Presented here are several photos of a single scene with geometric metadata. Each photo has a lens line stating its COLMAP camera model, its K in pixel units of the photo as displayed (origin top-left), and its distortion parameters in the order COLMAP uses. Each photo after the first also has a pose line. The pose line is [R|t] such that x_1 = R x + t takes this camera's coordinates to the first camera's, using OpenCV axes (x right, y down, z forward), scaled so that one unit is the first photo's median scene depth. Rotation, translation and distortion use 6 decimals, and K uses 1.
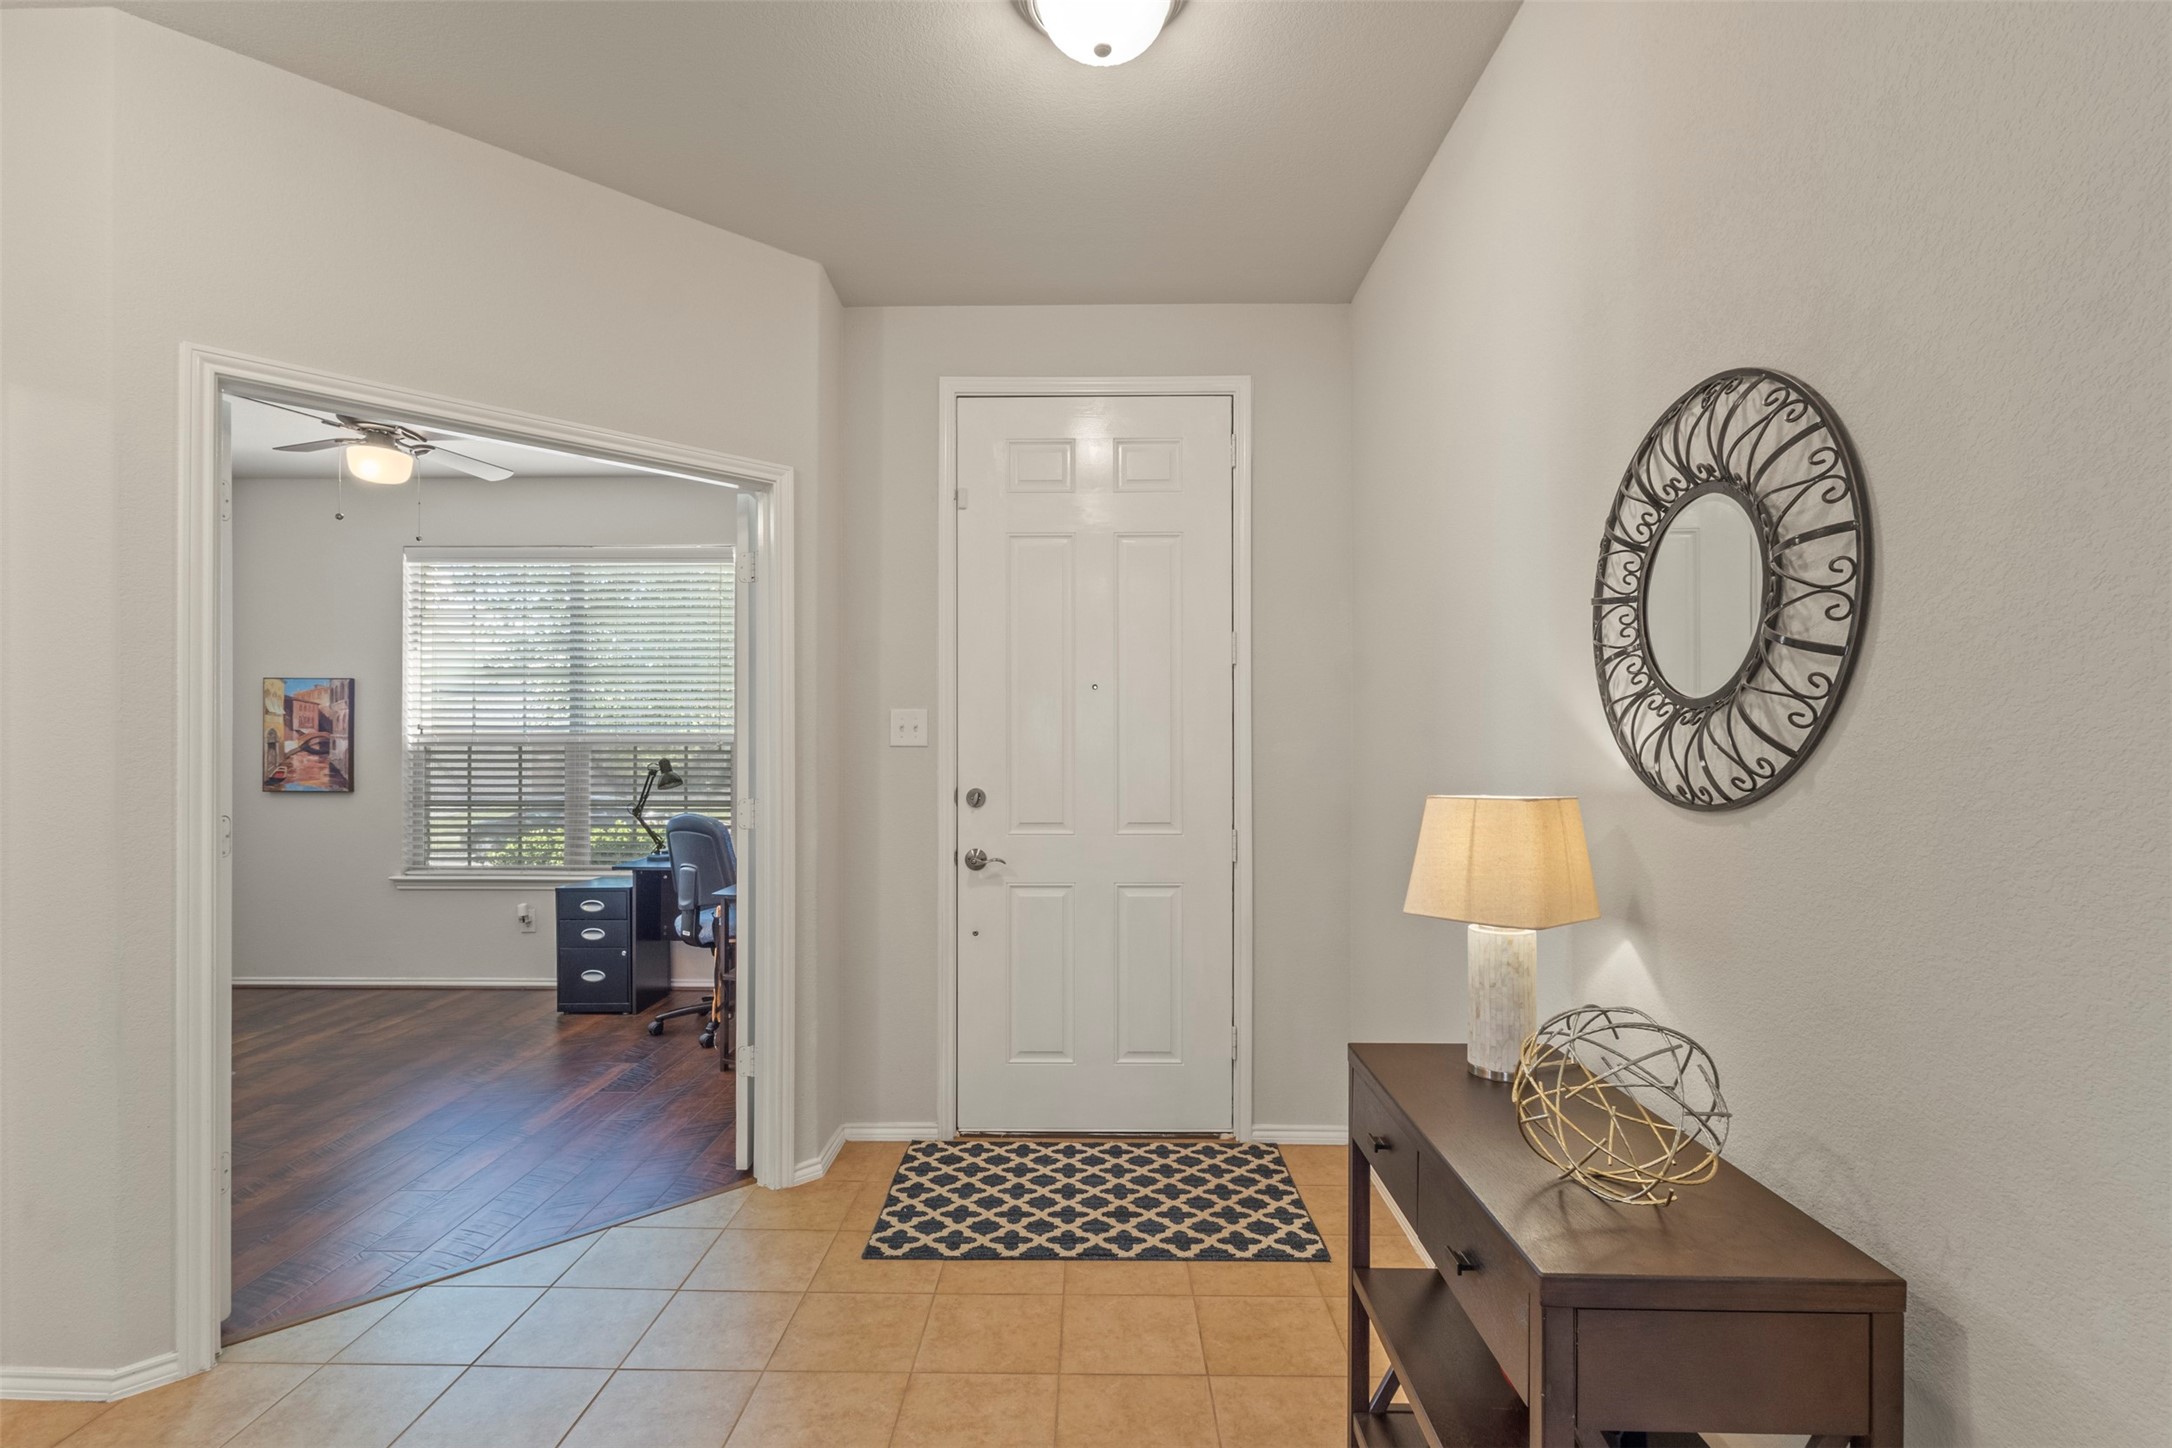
lens RADIAL K [[1002.0, 0, 1073.5], [0, 1002.0, 742.1], [0, 0, 1]] dist [-0.000808, 0.001086]
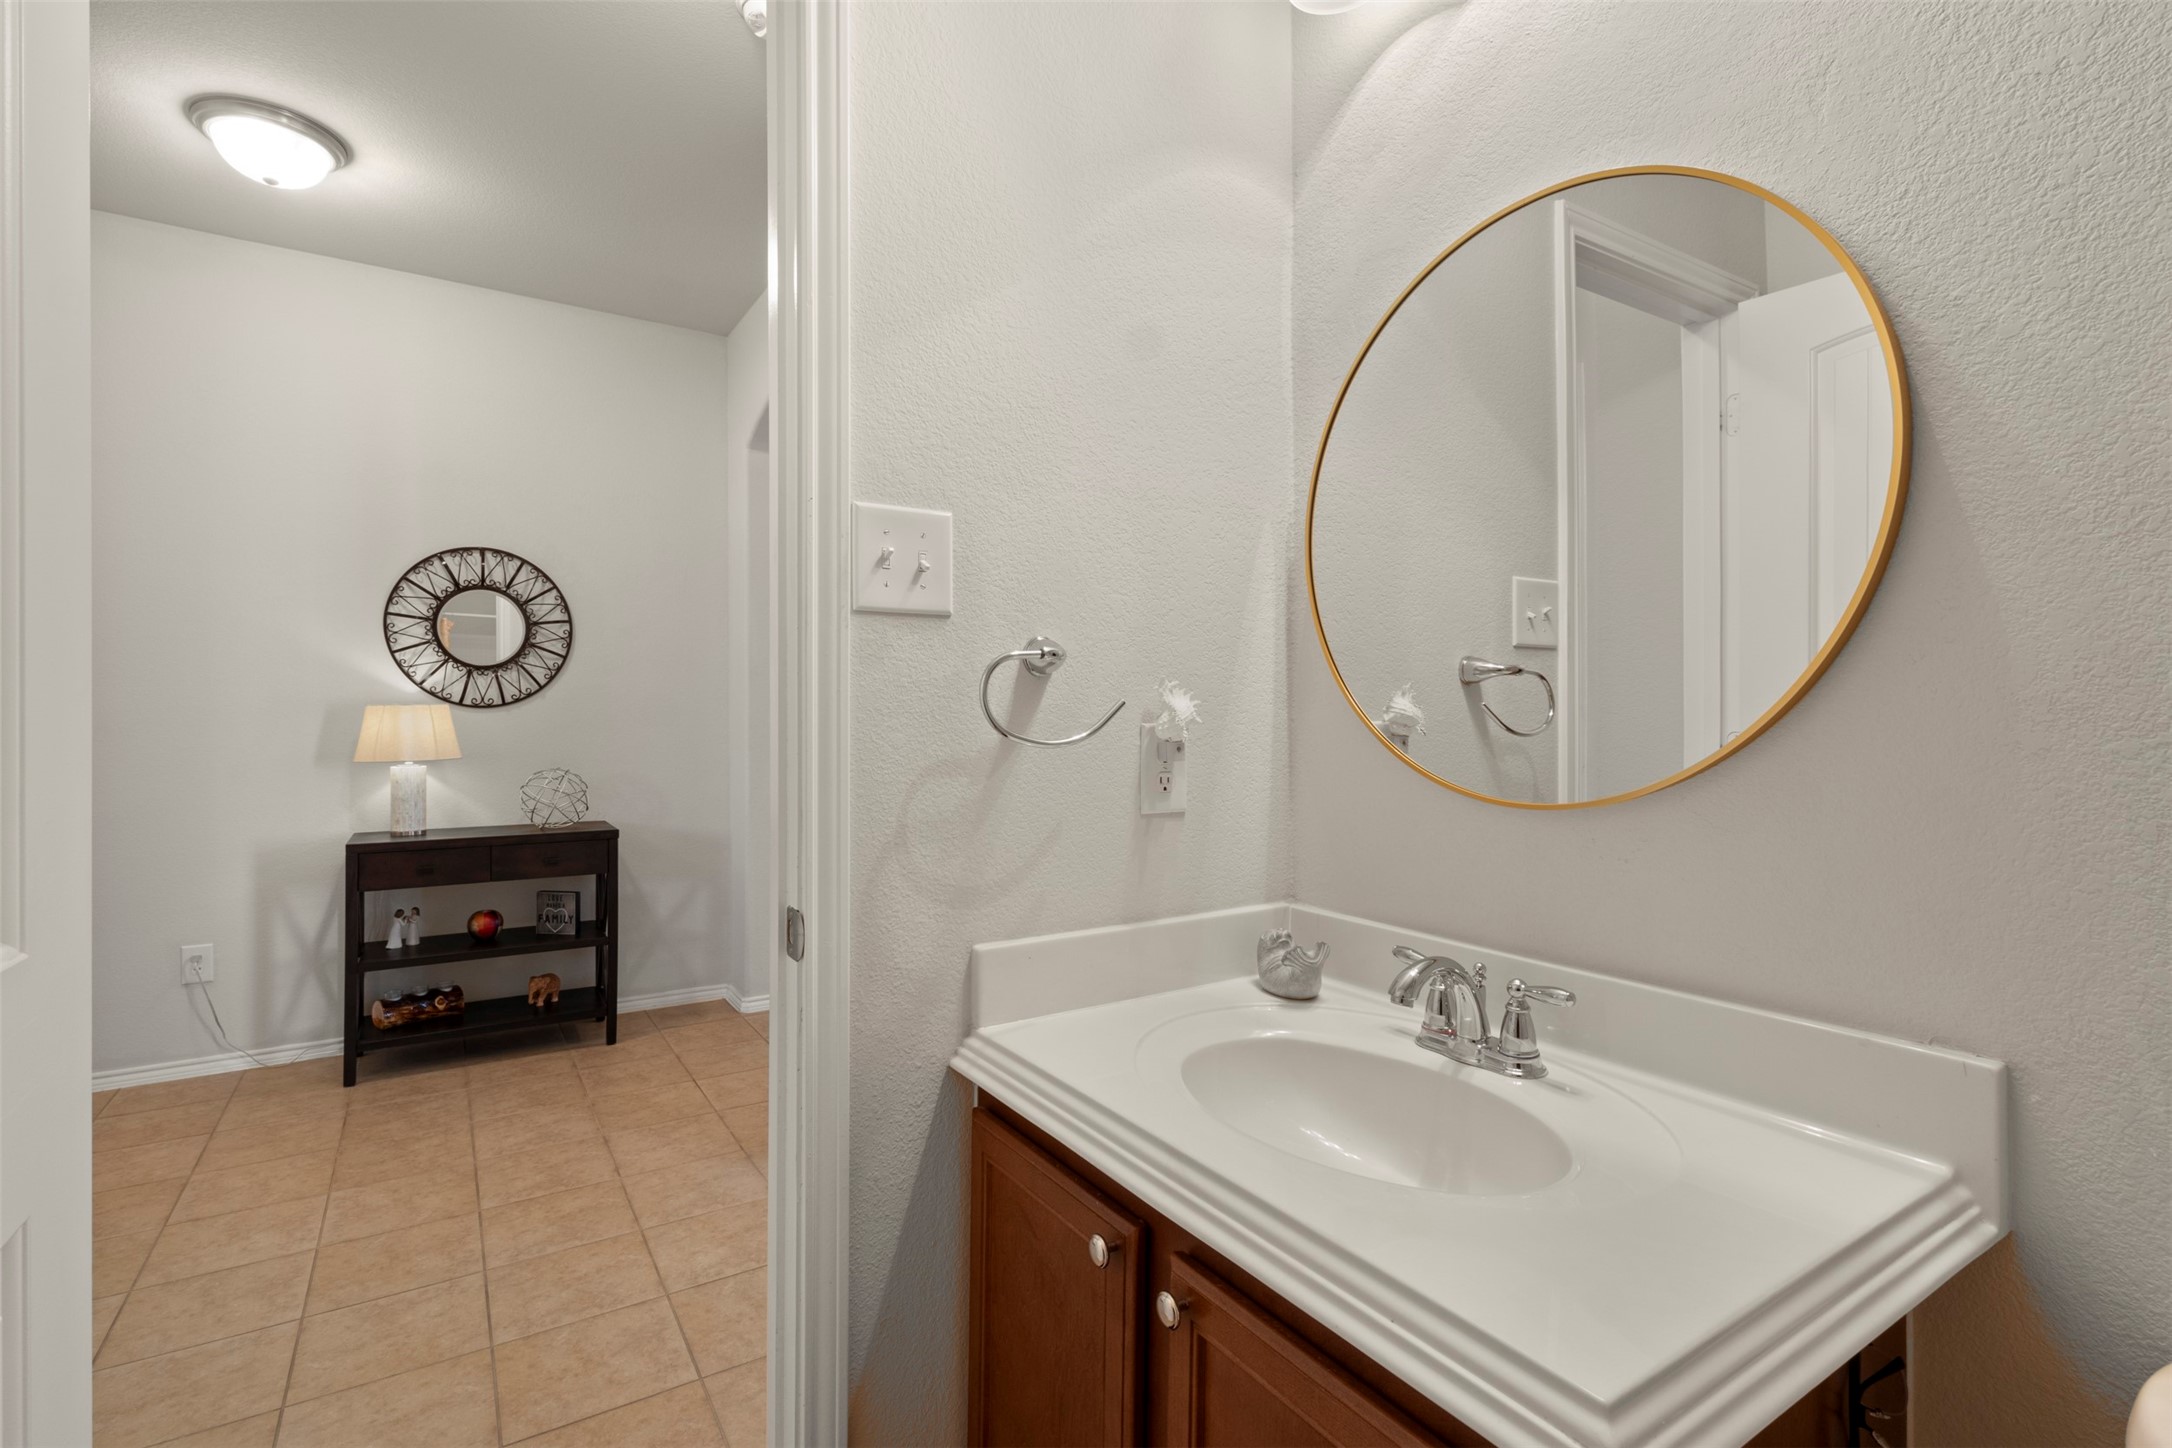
lens RADIAL K [[1002.0, 0, 1098.8], [0, 1002.0, 709.7], [0, 0, 1]] dist [-0.000808, 0.001086]
pose [[-0.577537, -0.001342, 0.816363, -2.850026], [0.000662, 0.999998, 0.002113, 0.081292], [-0.816364, 0.001761, -0.577535, 1.342659]]
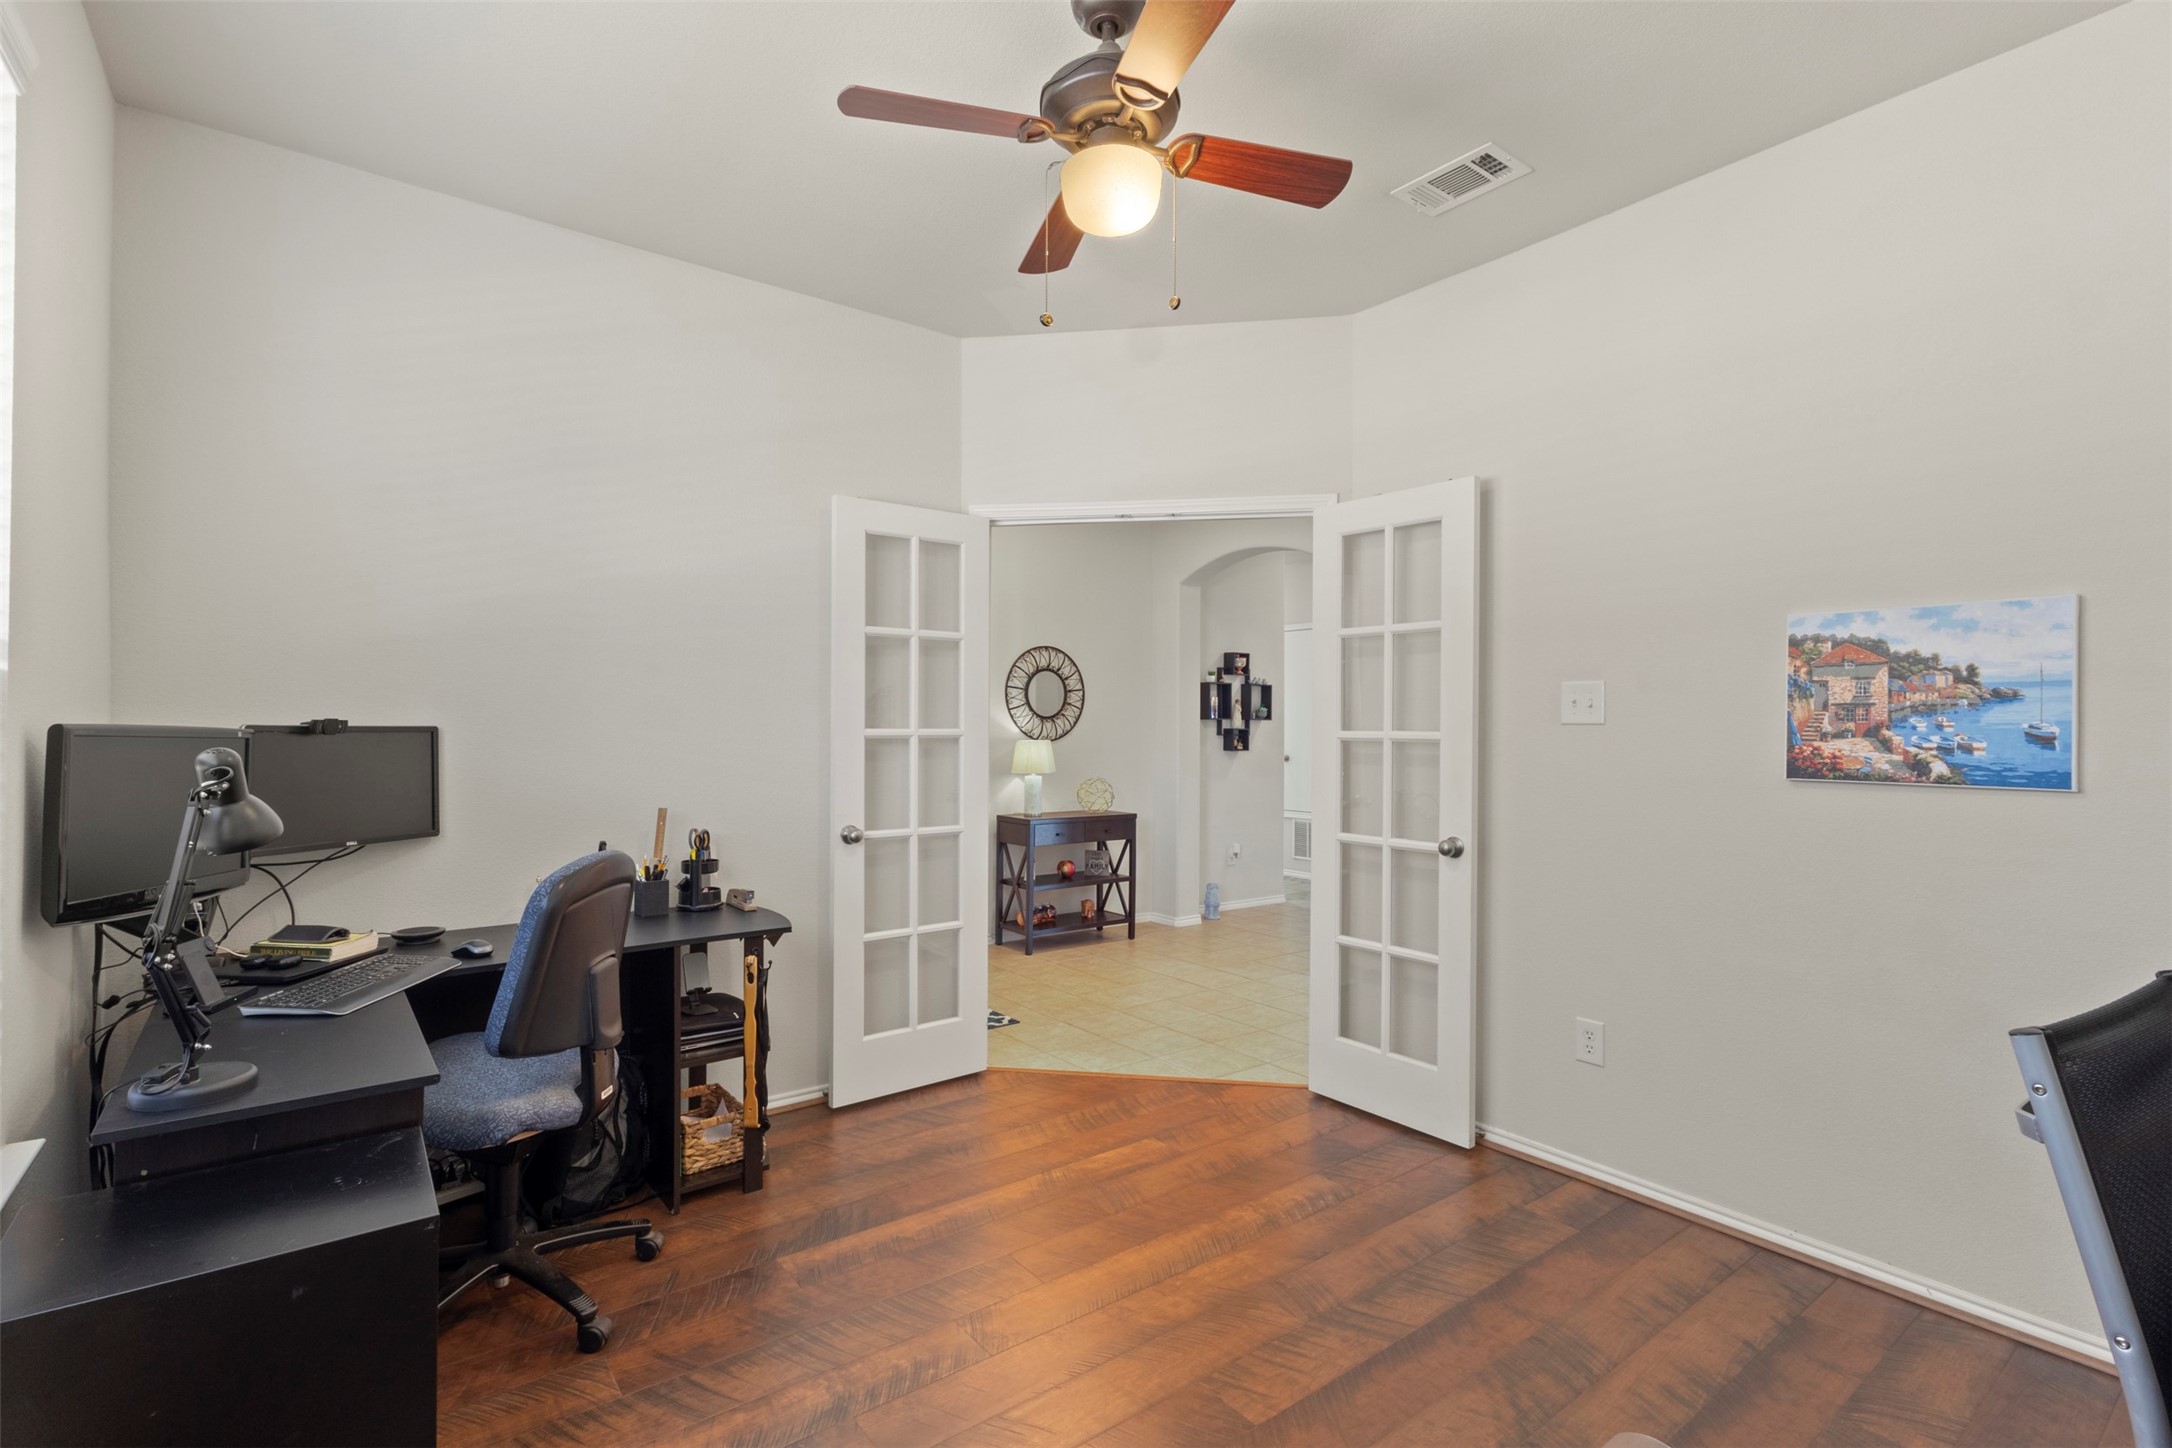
lens RADIAL K [[1002.0, 0, 1103.8], [0, 1002.0, 722.9], [0, 0, 1]] dist [-0.000808, 0.001086]
pose [[-0.642859, -0.006447, 0.765958, -3.390292], [-0.008443, 0.999963, 0.001330, -0.023913], [-0.765938, -0.005612, -0.642889, 4.165994]]
